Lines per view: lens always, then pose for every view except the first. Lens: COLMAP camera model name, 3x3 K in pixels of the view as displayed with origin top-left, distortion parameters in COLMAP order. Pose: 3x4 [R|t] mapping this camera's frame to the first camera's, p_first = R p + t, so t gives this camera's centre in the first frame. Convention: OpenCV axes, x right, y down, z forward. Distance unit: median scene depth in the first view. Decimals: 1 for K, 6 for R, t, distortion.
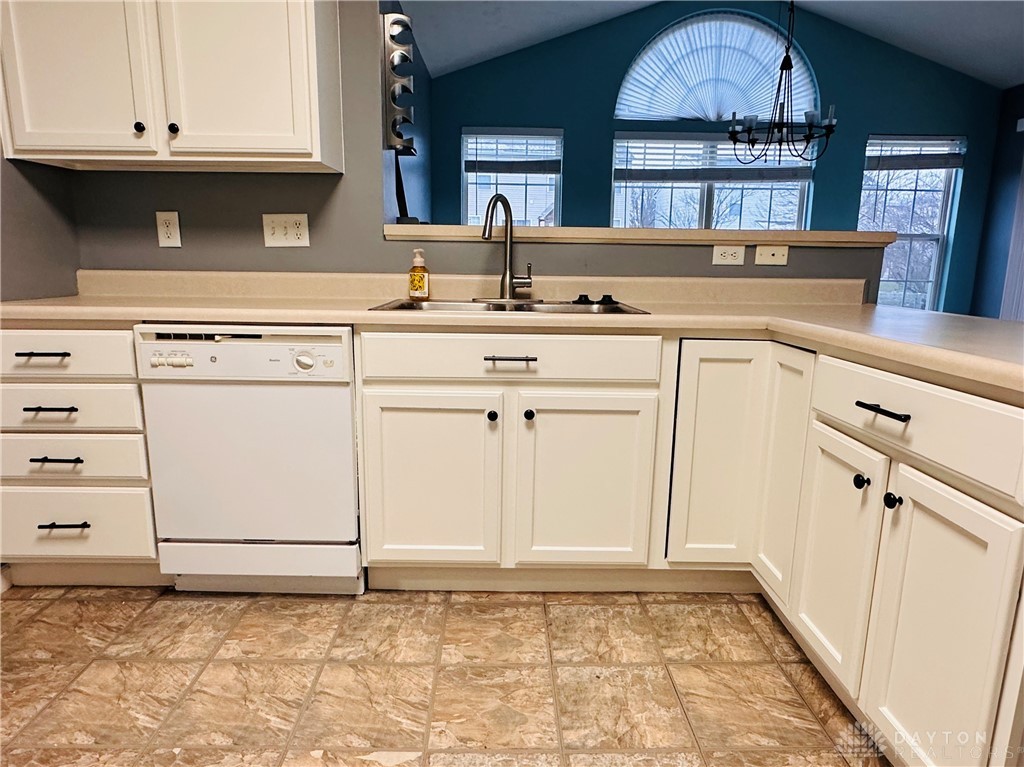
lens RADIAL K [[642.0, 0, 512.0], [0, 642.0, 383.5], [0, 0, 1]] dist [0.002311, 0.000245]
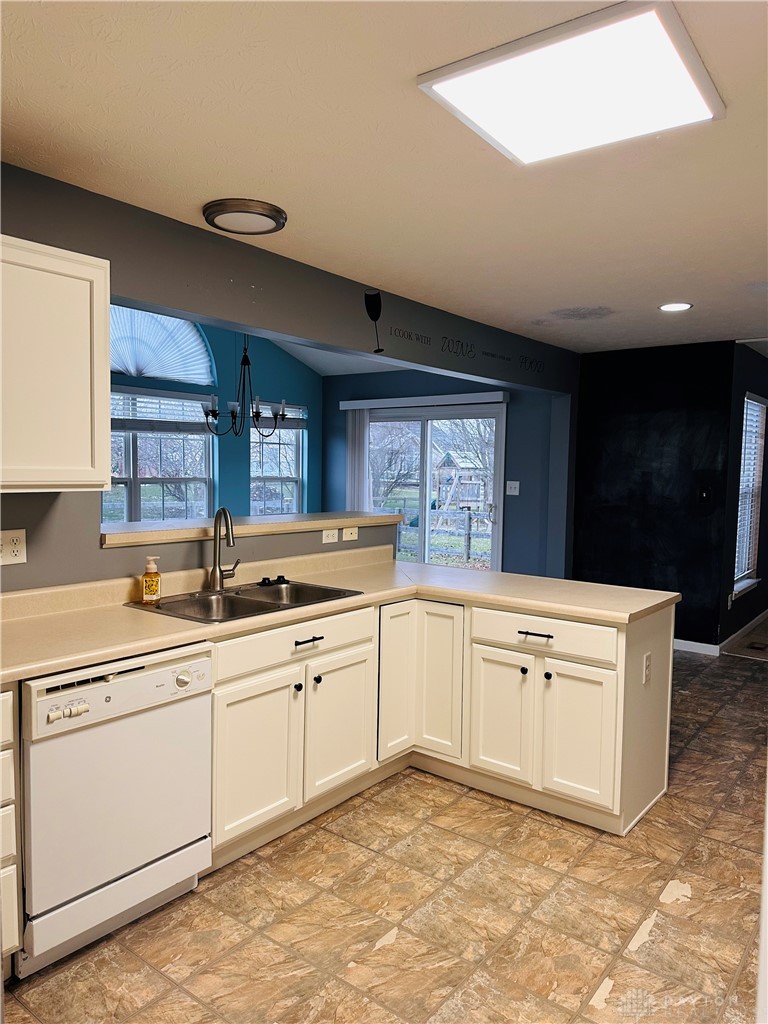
lens RADIAL K [[741.1, 0, 384.0], [0, 741.1, 512.0], [0, 0, 1]] dist [0.071798, -0.066661]
pose [[0.616696, -0.054490, 0.785313, -1.043209], [0.139630, 0.989355, -0.041002, -0.207293], [-0.774719, 0.134939, 0.617739, -0.111926]]
